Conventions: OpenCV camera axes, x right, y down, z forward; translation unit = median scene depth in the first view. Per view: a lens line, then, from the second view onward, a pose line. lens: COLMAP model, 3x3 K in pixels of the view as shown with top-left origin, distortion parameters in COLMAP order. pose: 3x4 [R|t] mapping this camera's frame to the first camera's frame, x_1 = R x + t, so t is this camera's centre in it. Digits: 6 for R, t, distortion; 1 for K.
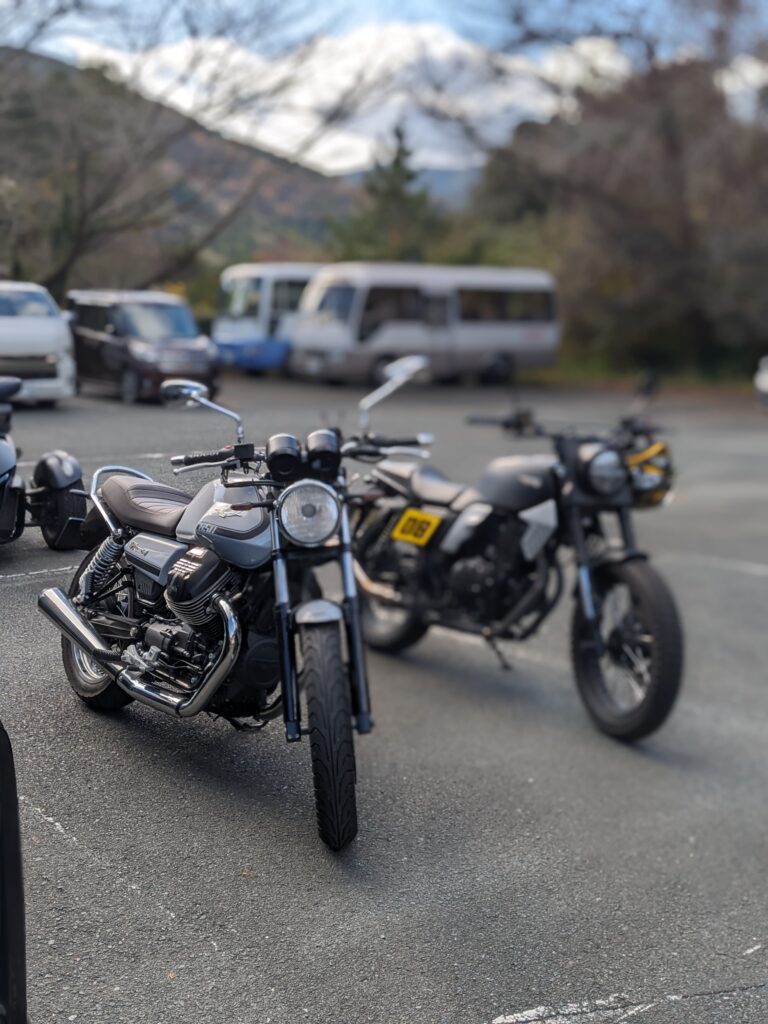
lens RADIAL K [[817.4, 0, 384.0], [0, 817.4, 512.0], [0, 0, 1]] dist [0.013874, -0.001298]
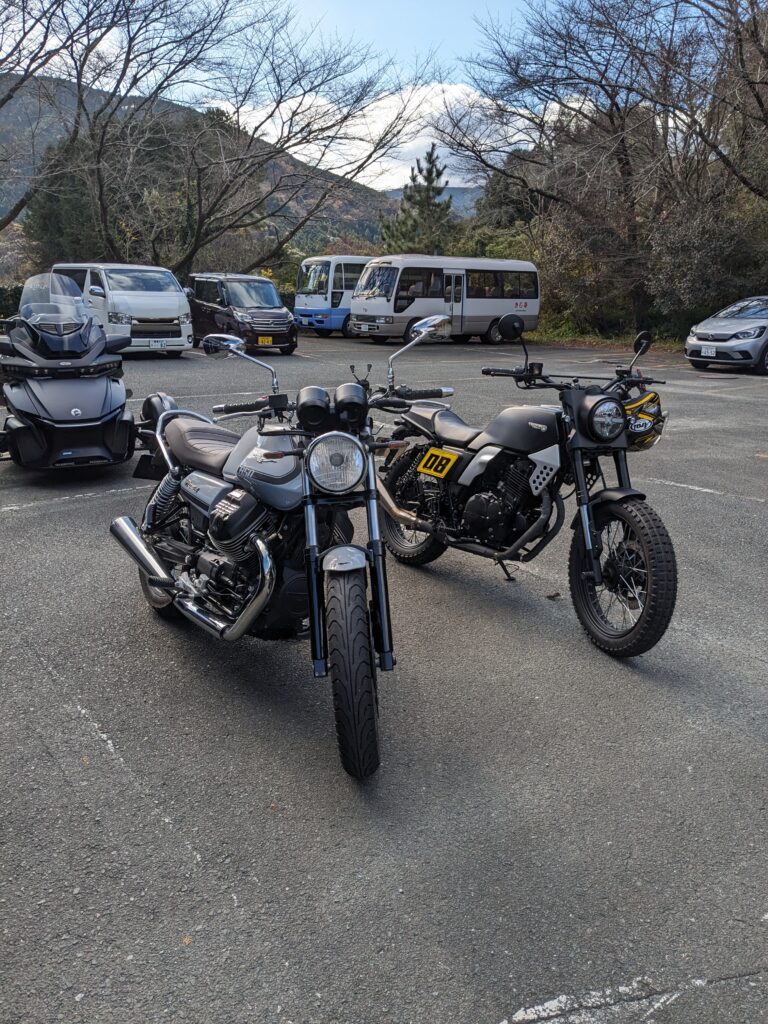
lens RADIAL K [[822.1, 0, 391.8], [0, 822.1, 541.6], [0, 0, 1]] dist [0.010449, -0.001130]
pose [[0.999804, 0.010115, -0.017015, -0.003936], [-0.008569, 0.996028, 0.088628, 0.020644], [0.017844, -0.088465, 0.995919, -0.148517]]
